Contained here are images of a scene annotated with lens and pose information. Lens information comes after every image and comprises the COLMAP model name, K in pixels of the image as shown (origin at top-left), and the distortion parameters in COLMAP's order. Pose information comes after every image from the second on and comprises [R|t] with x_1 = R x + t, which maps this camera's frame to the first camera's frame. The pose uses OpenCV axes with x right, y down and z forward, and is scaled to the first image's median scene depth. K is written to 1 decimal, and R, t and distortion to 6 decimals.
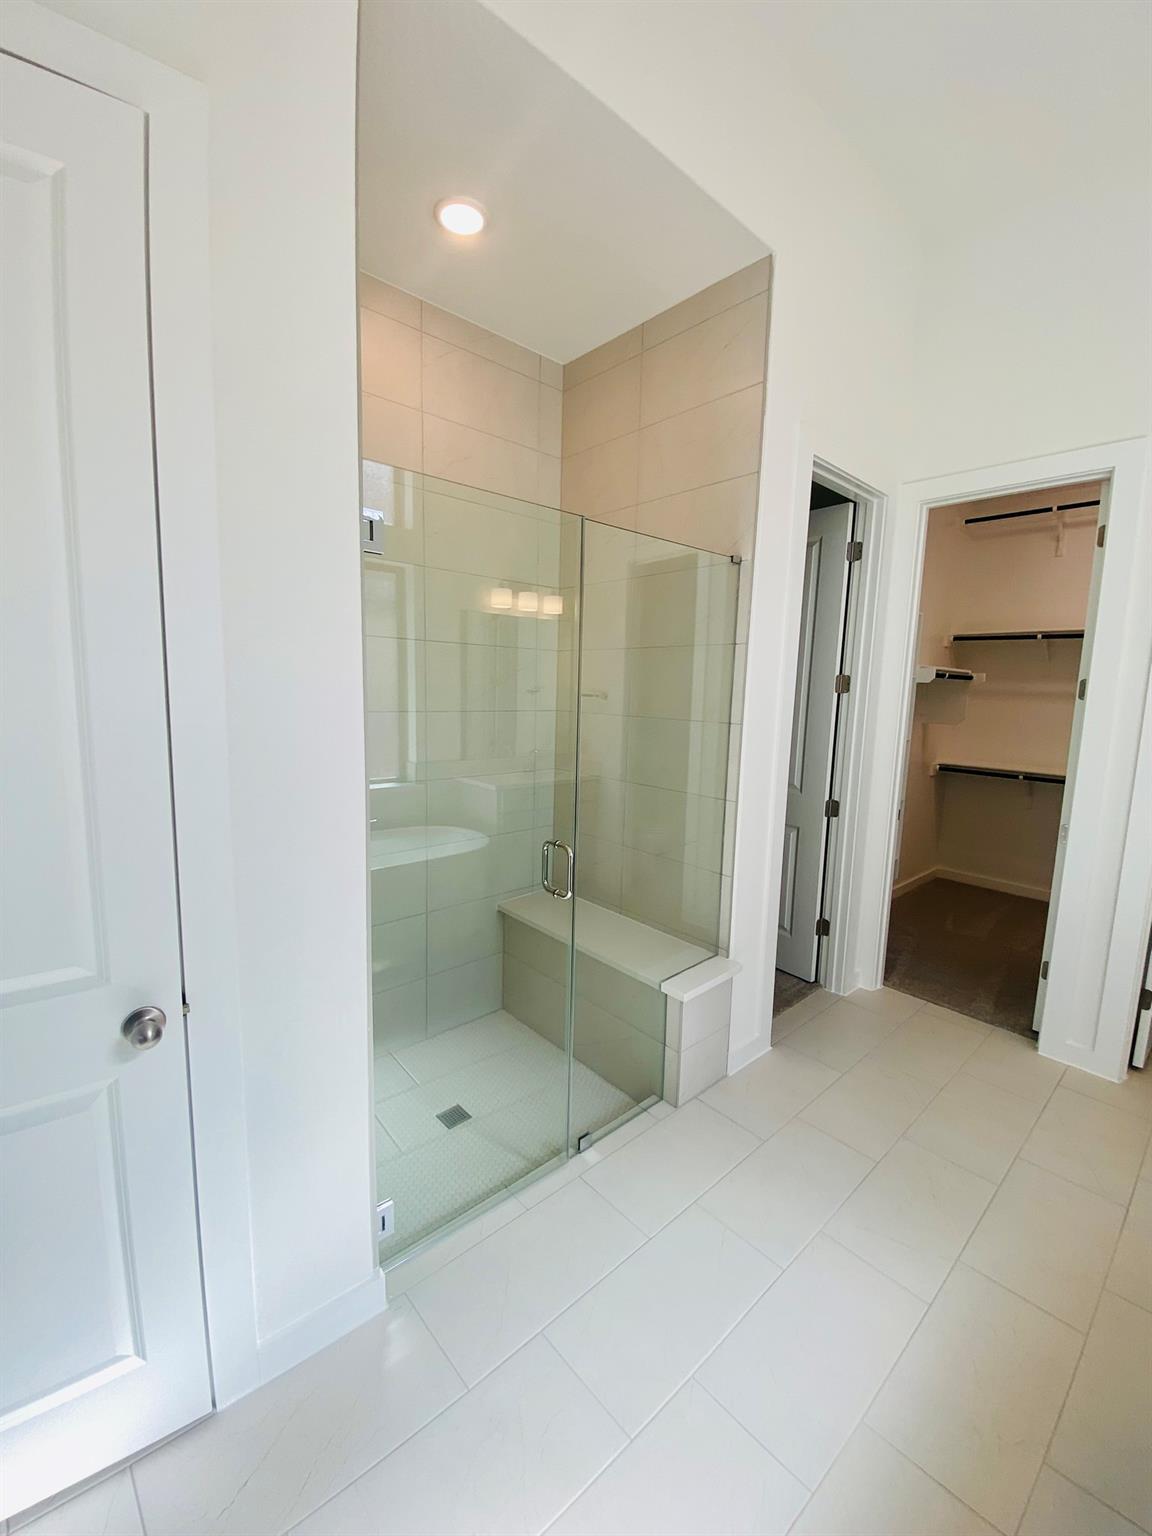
lens RADIAL K [[629.1, 0, 578.7], [0, 629.1, 762.7], [0, 0, 1]] dist [0.003826, -0.012534]
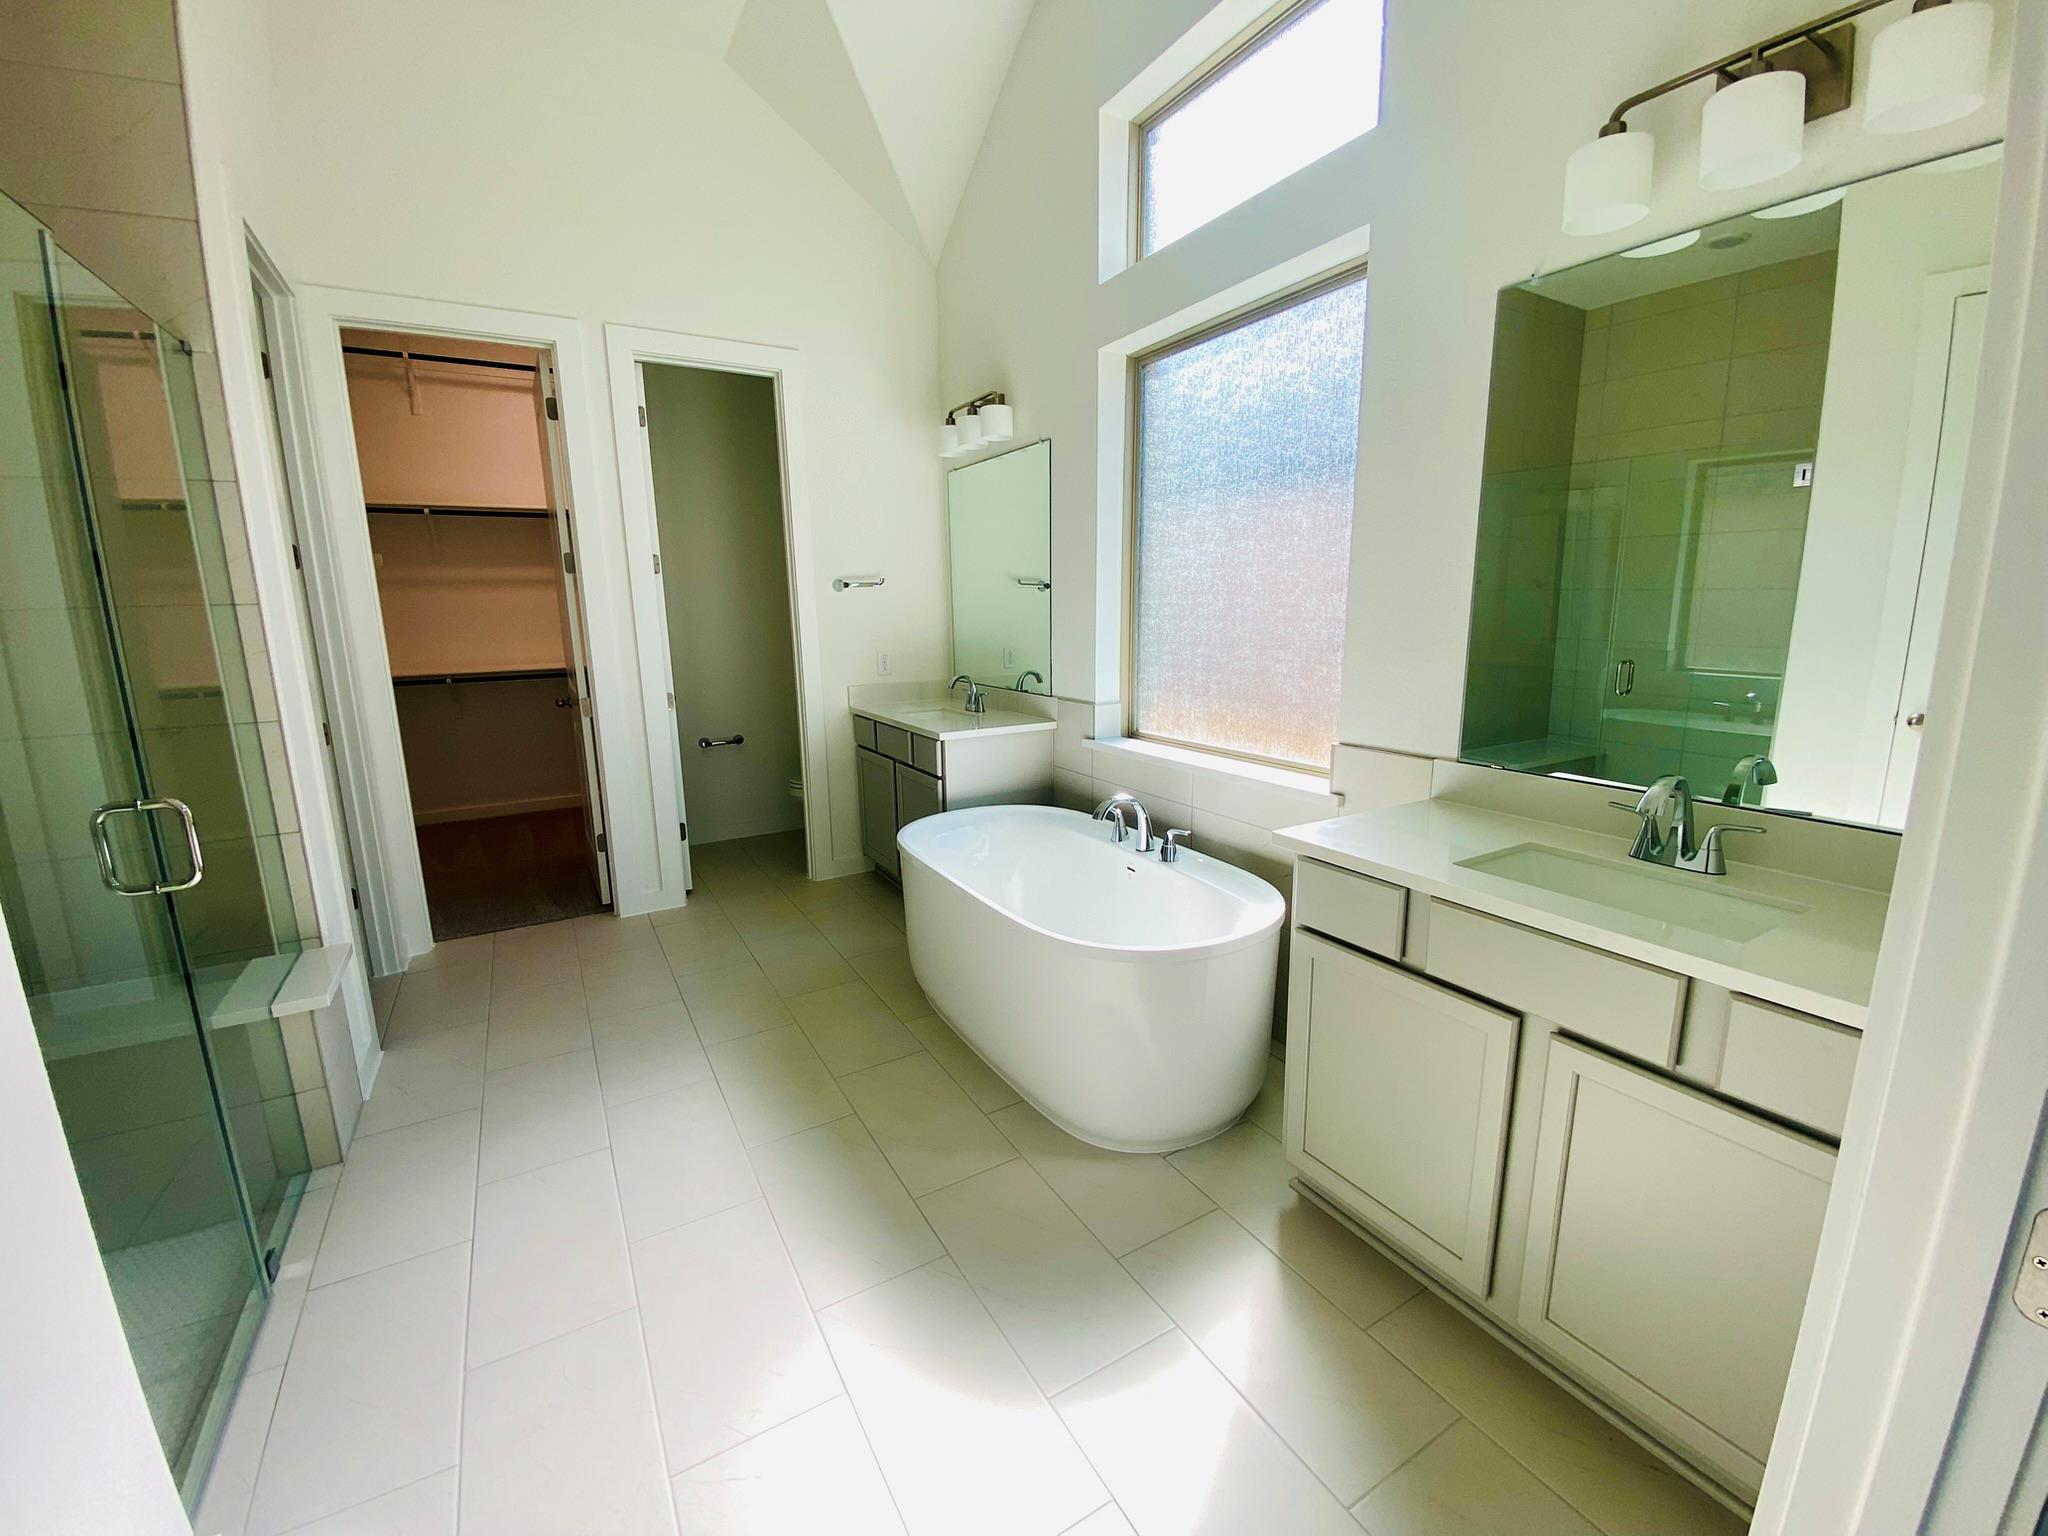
lens RADIAL K [[838.7, 0, 1028.0], [0, 838.7, 770.9], [0, 0, 1]] dist [0.003826, -0.012534]
pose [[0.187855, -0.221702, 0.956848, -0.355404], [0.140920, 0.970197, 0.197128, 0.038867], [-0.972035, 0.097808, 0.213499, 0.014861]]
